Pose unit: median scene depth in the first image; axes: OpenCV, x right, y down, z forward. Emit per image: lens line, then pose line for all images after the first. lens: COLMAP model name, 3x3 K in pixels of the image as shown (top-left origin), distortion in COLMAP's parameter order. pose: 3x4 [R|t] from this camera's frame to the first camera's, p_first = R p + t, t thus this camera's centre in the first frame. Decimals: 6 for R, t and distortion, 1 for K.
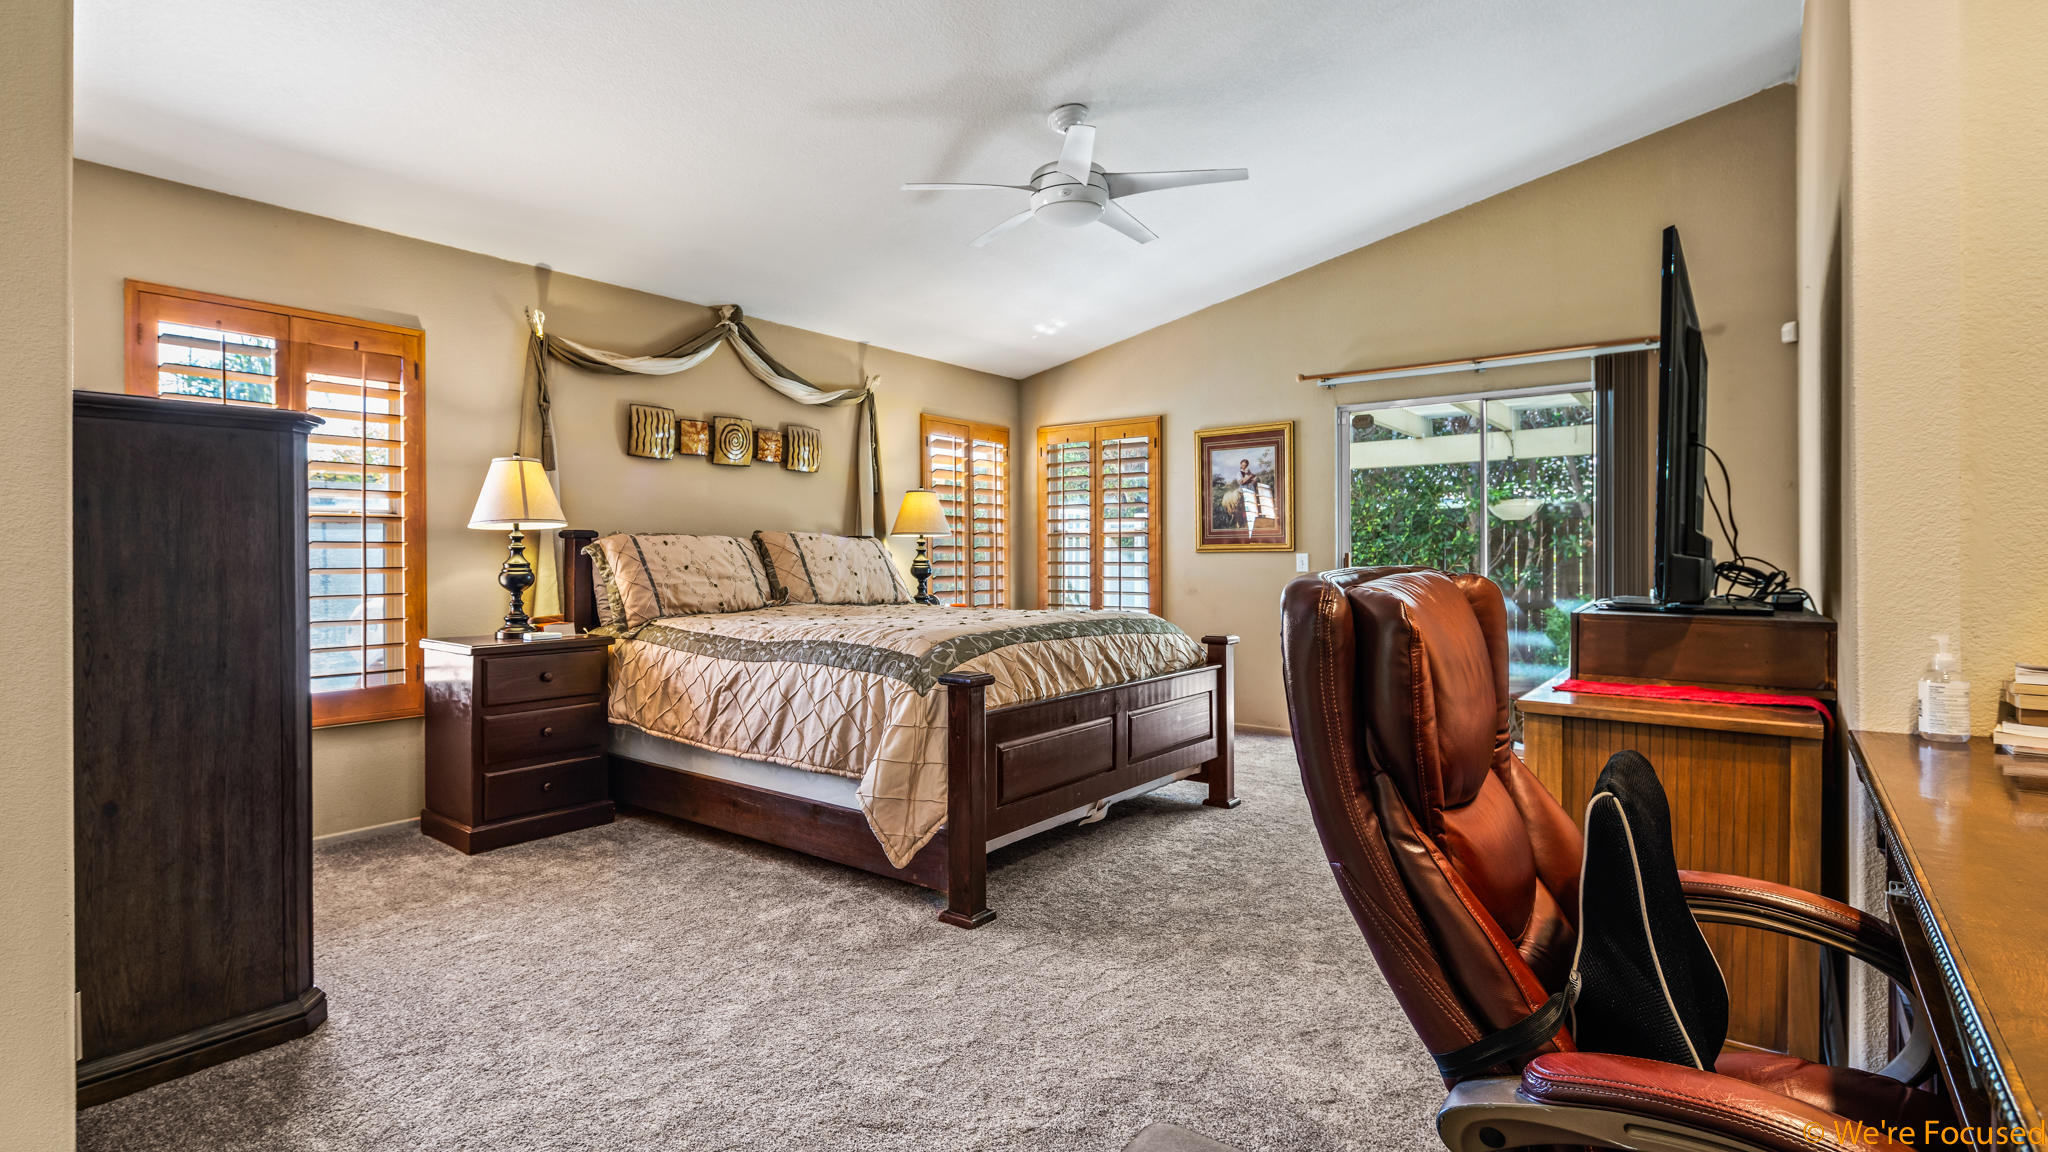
lens RADIAL K [[1040.5, 0, 1024.0], [0, 1040.5, 576.0], [0, 0, 1]] dist [0.000266, -0.000018]
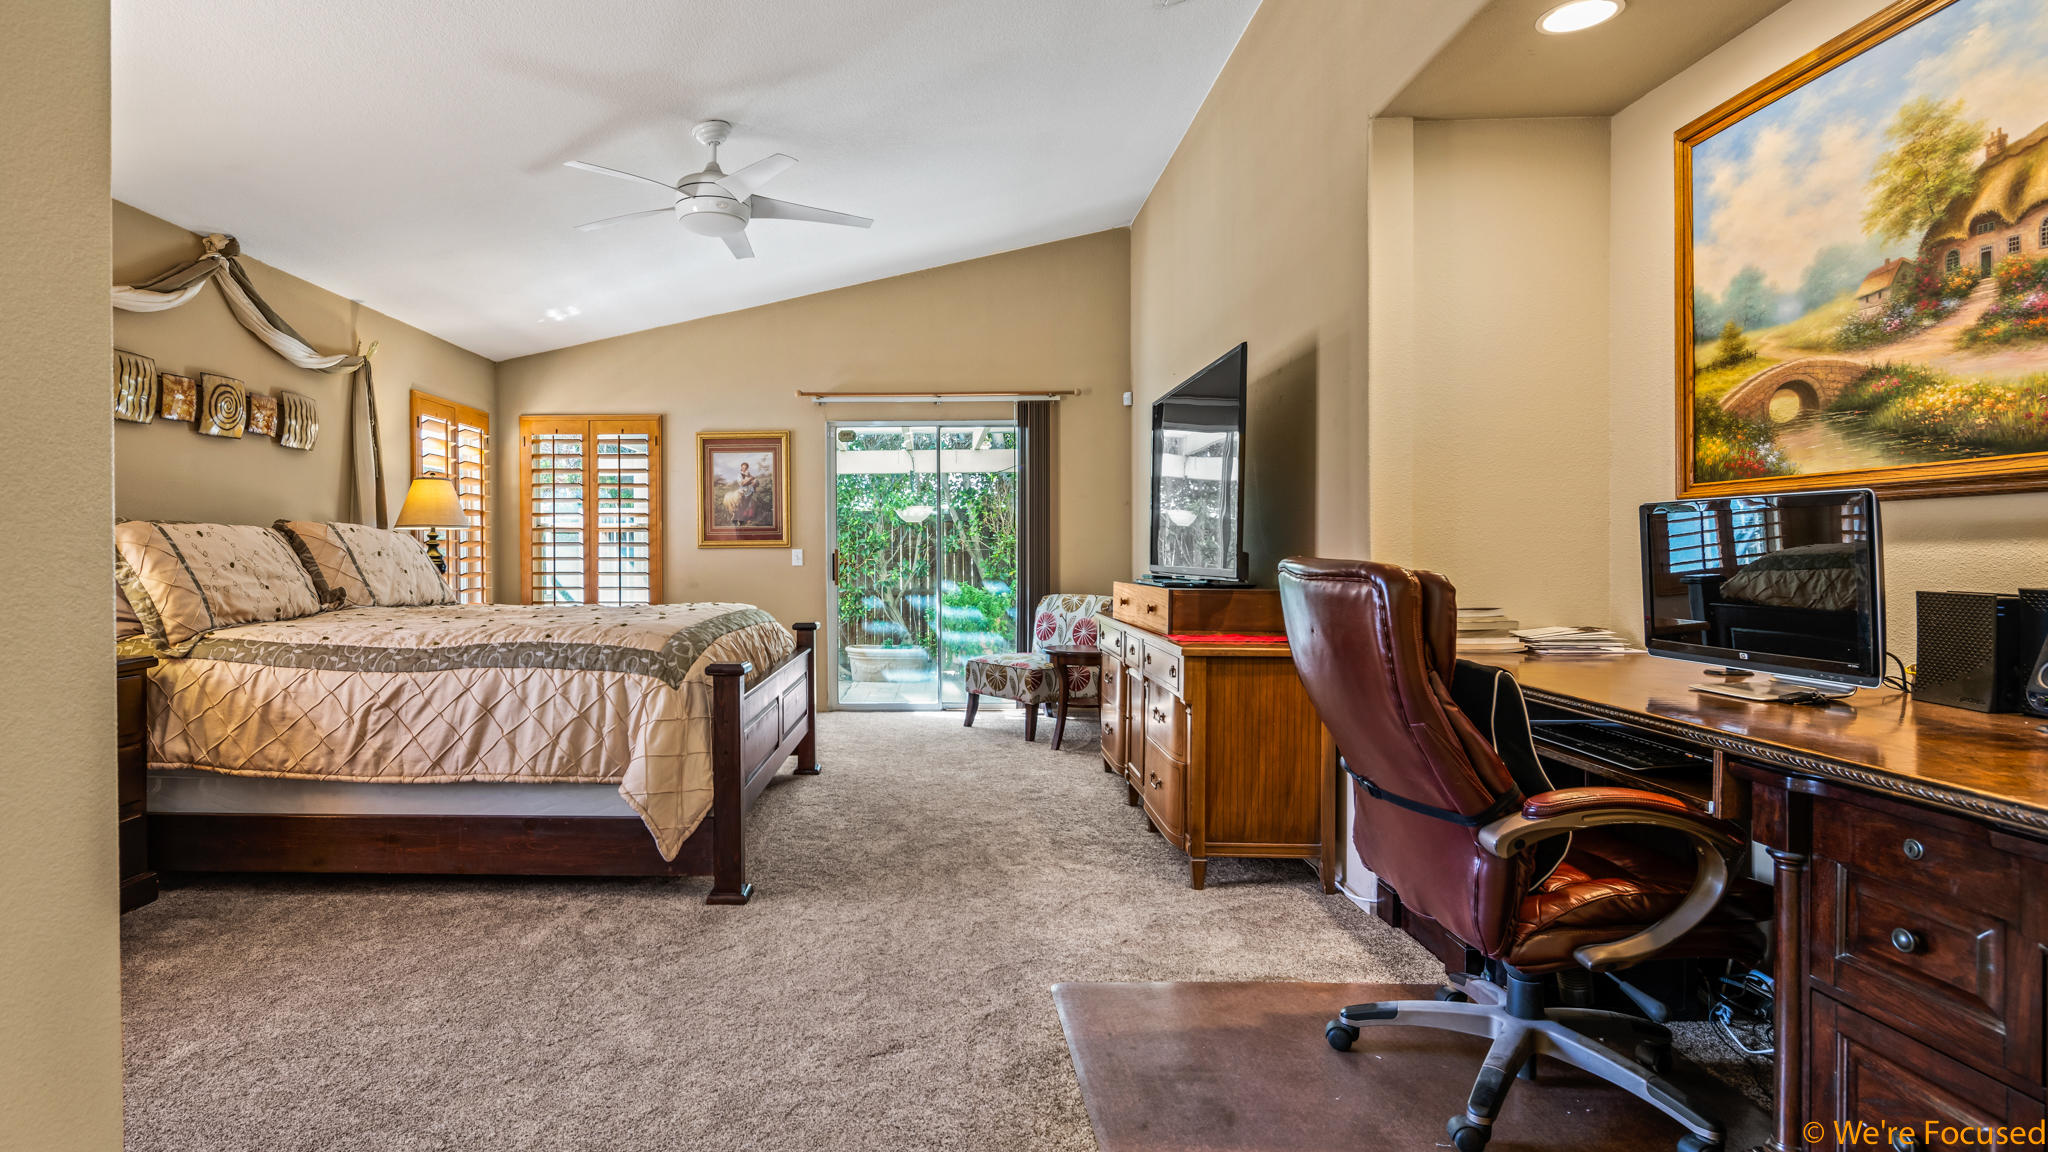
lens RADIAL K [[987.4, 0, 1024.0], [0, 987.4, 576.0], [0, 0, 1]] dist [0.001226, -0.000151]
pose [[0.768841, -0.015090, 0.639262, -0.357442], [0.011973, 0.999886, 0.009203, 0.000430], [-0.639328, 0.000579, 0.768934, 0.036415]]
